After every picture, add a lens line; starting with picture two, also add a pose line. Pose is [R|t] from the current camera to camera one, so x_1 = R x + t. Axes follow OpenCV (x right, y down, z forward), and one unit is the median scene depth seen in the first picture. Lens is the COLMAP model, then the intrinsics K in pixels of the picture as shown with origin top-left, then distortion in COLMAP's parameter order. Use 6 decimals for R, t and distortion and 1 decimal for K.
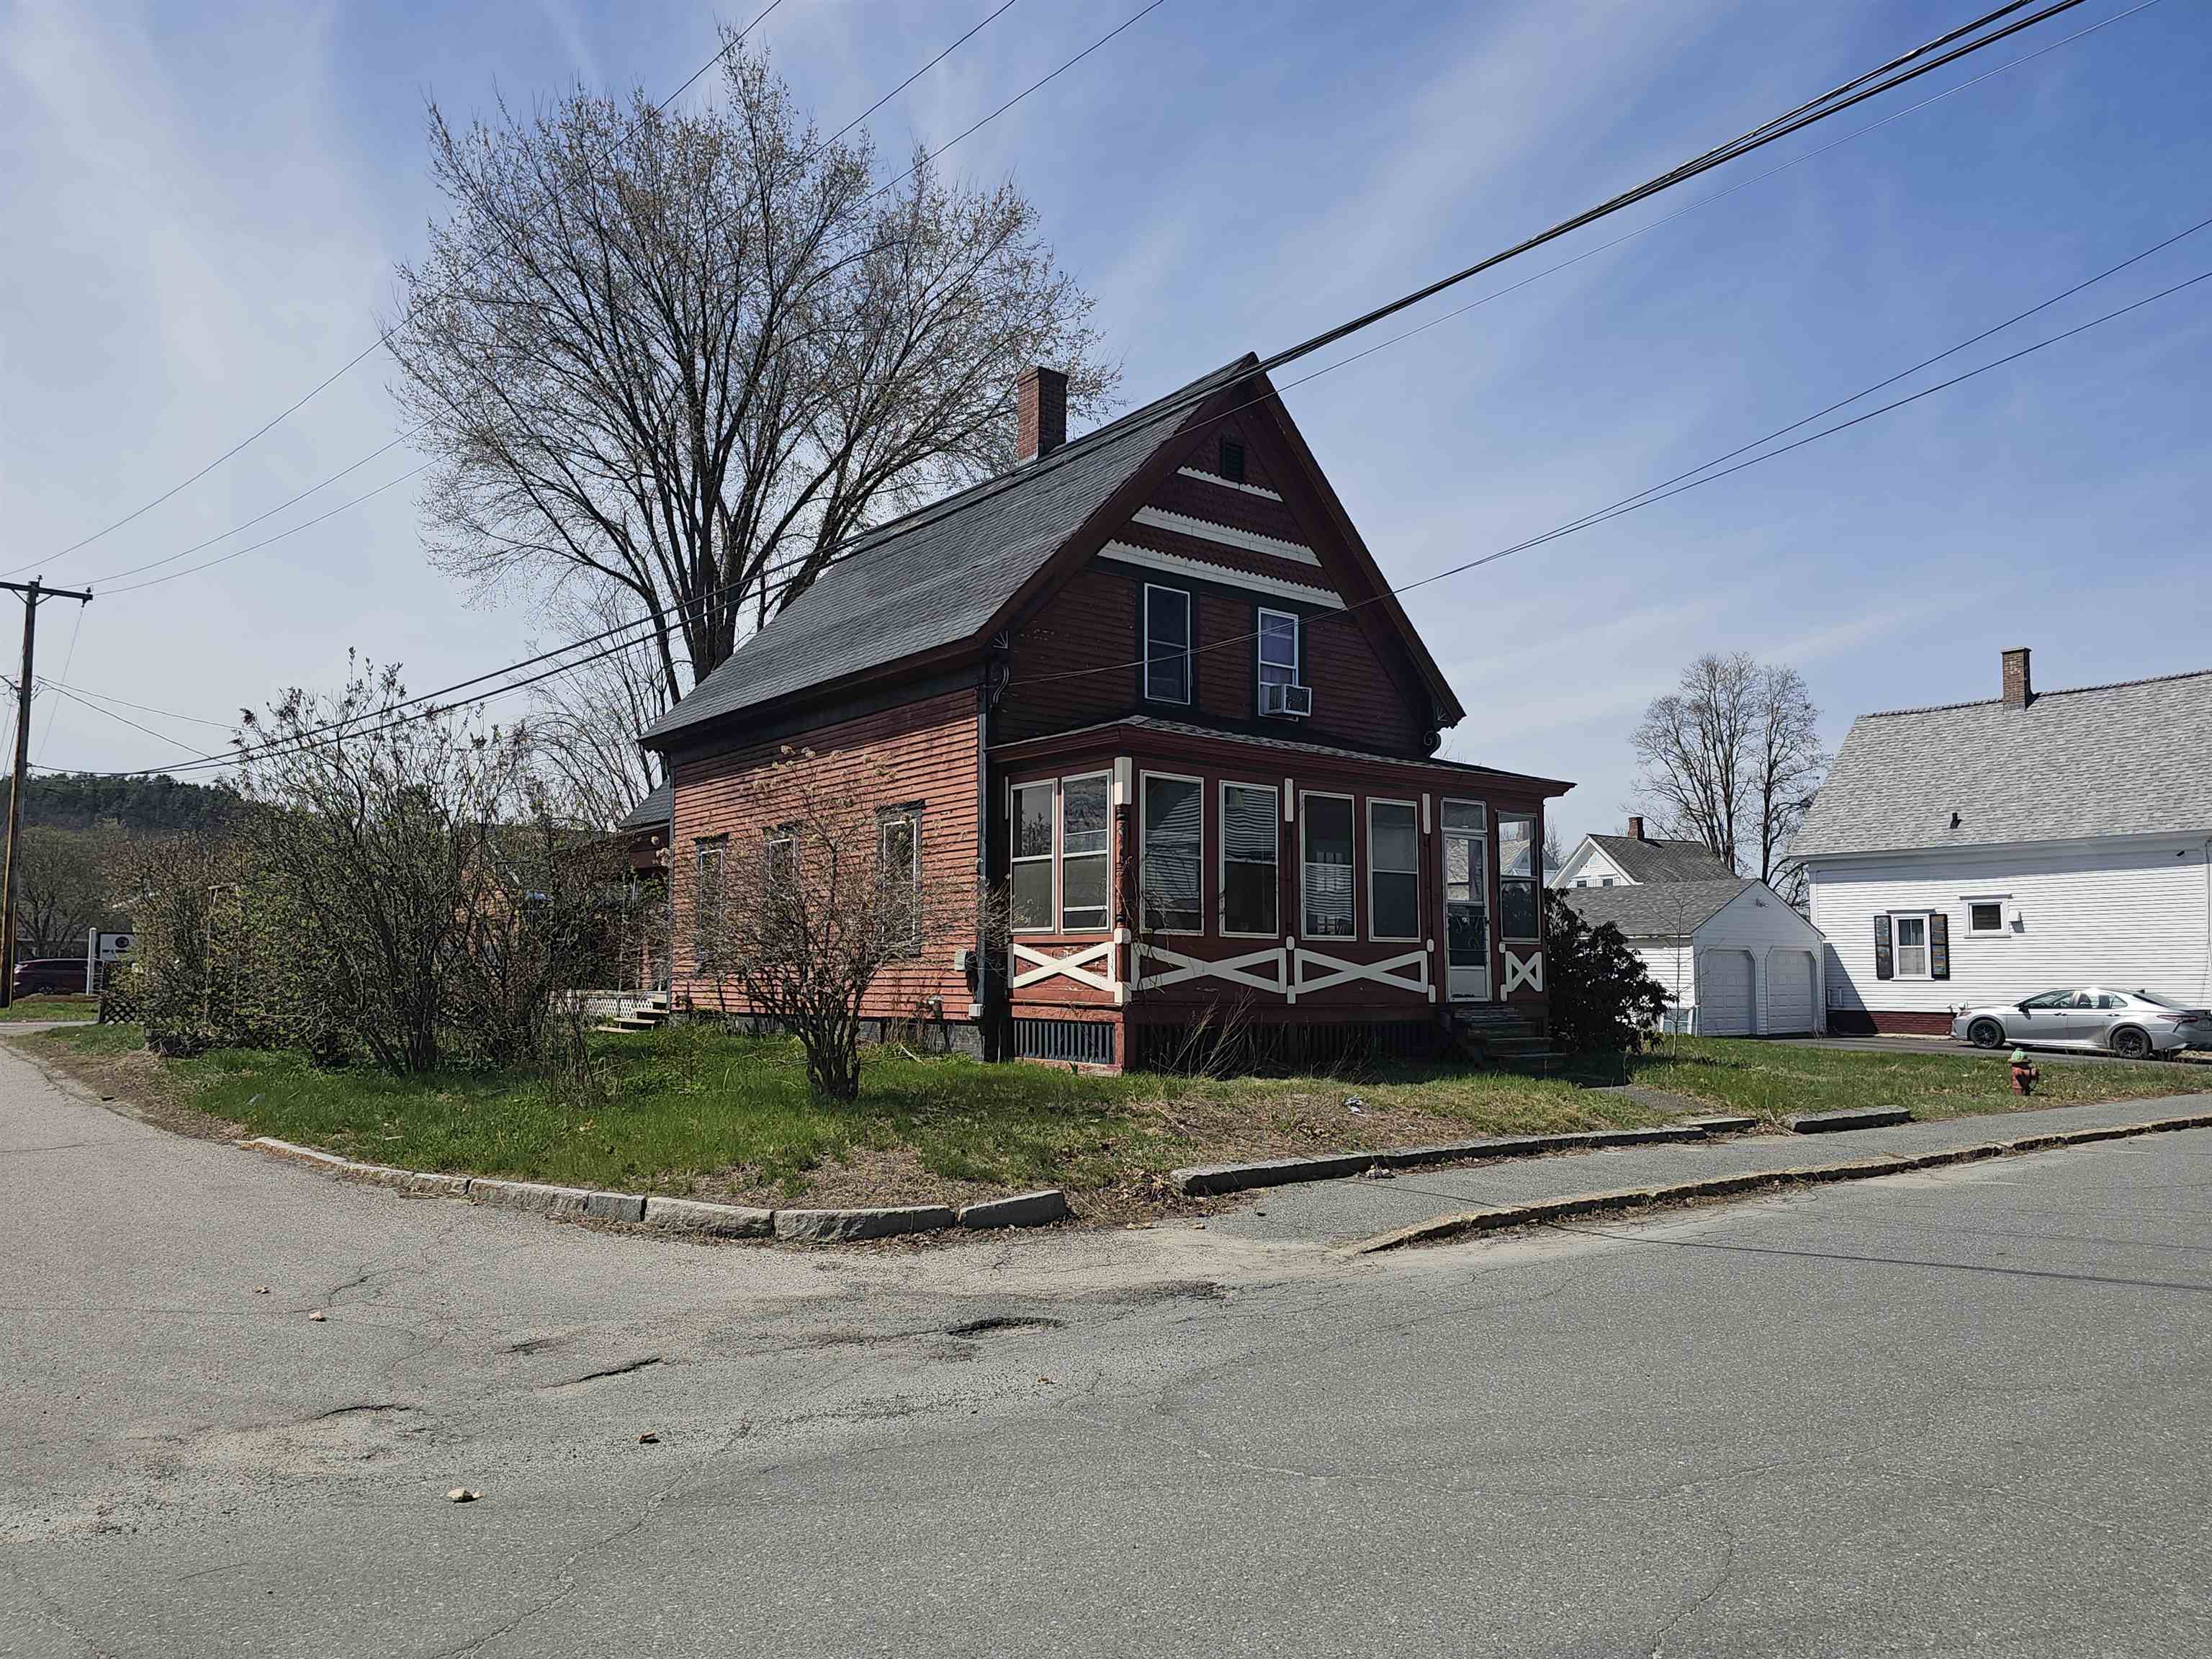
lens RADIAL K [[1496.3, 0, 1118.9], [0, 1496.3, 862.7], [0, 0, 1]] dist [0.047370, -0.042263]
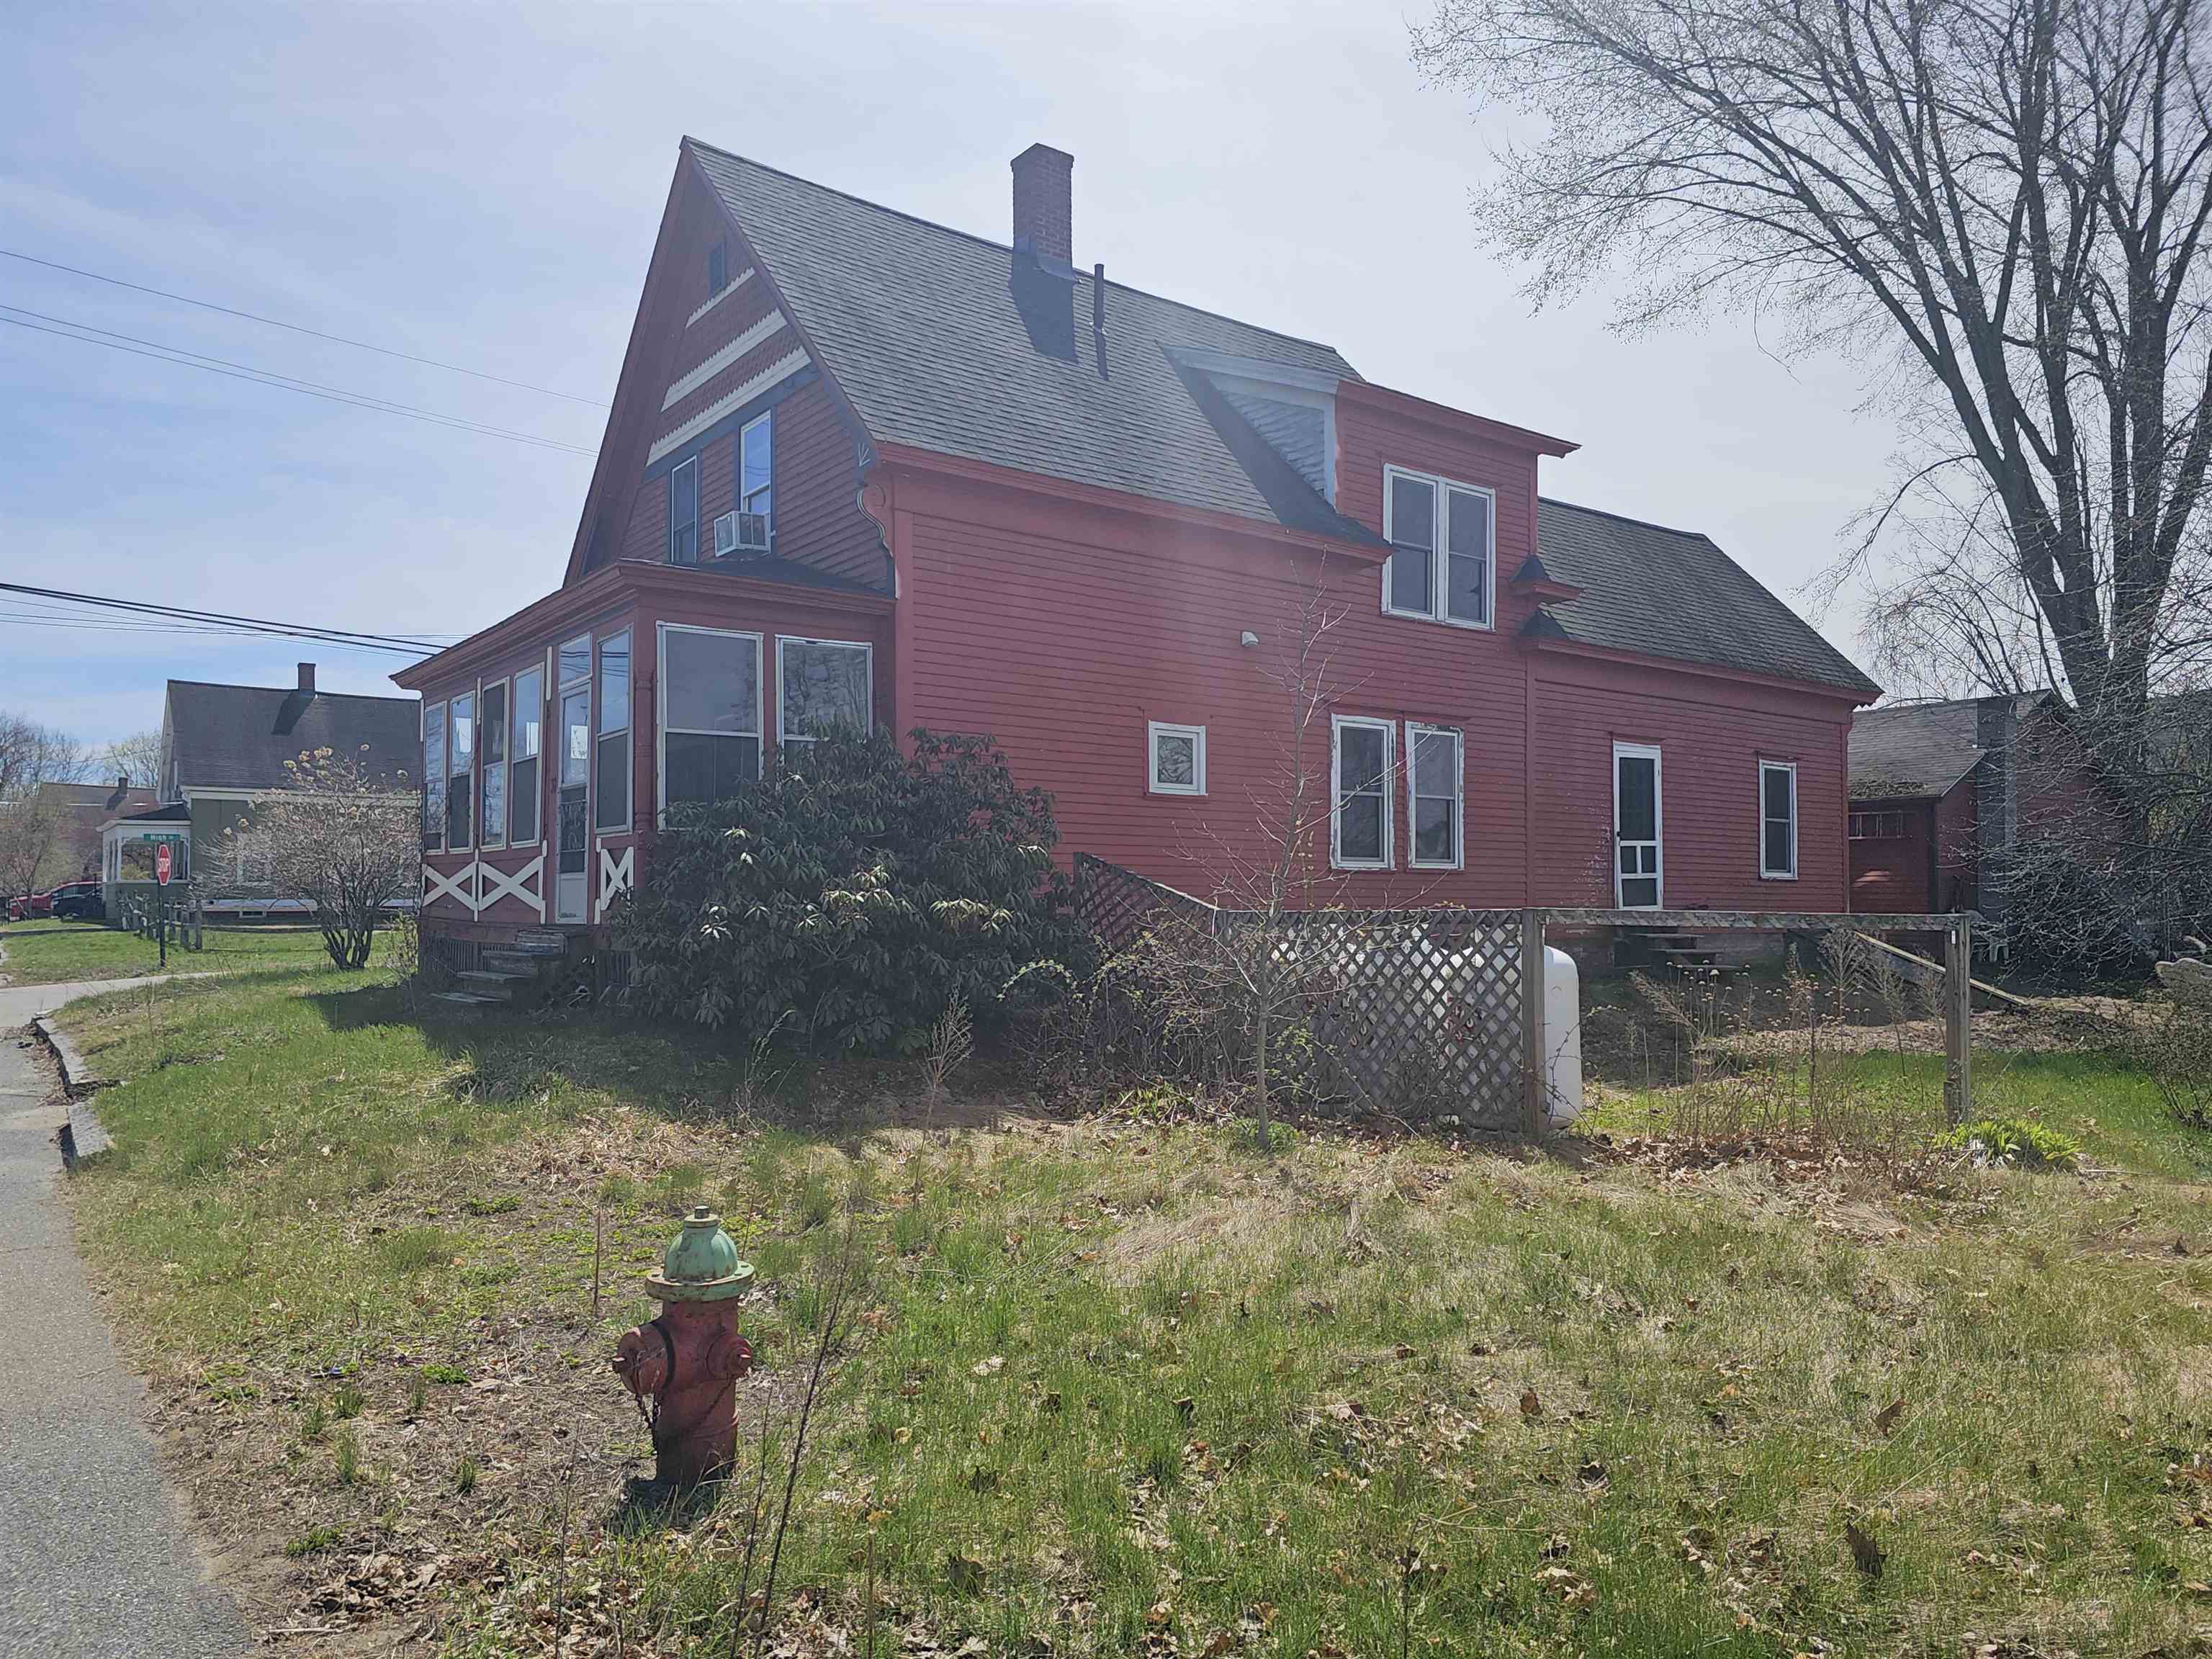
lens RADIAL K [[1509.9, 0, 1106.0], [0, 1509.9, 829.5], [0, 0, 1]] dist [0.007980, 0.001247]
pose [[-0.022370, -0.045195, -0.998728, 0.941256], [0.082712, 0.995469, -0.046900, 0.102832], [0.996322, -0.083656, -0.018530, 1.272380]]
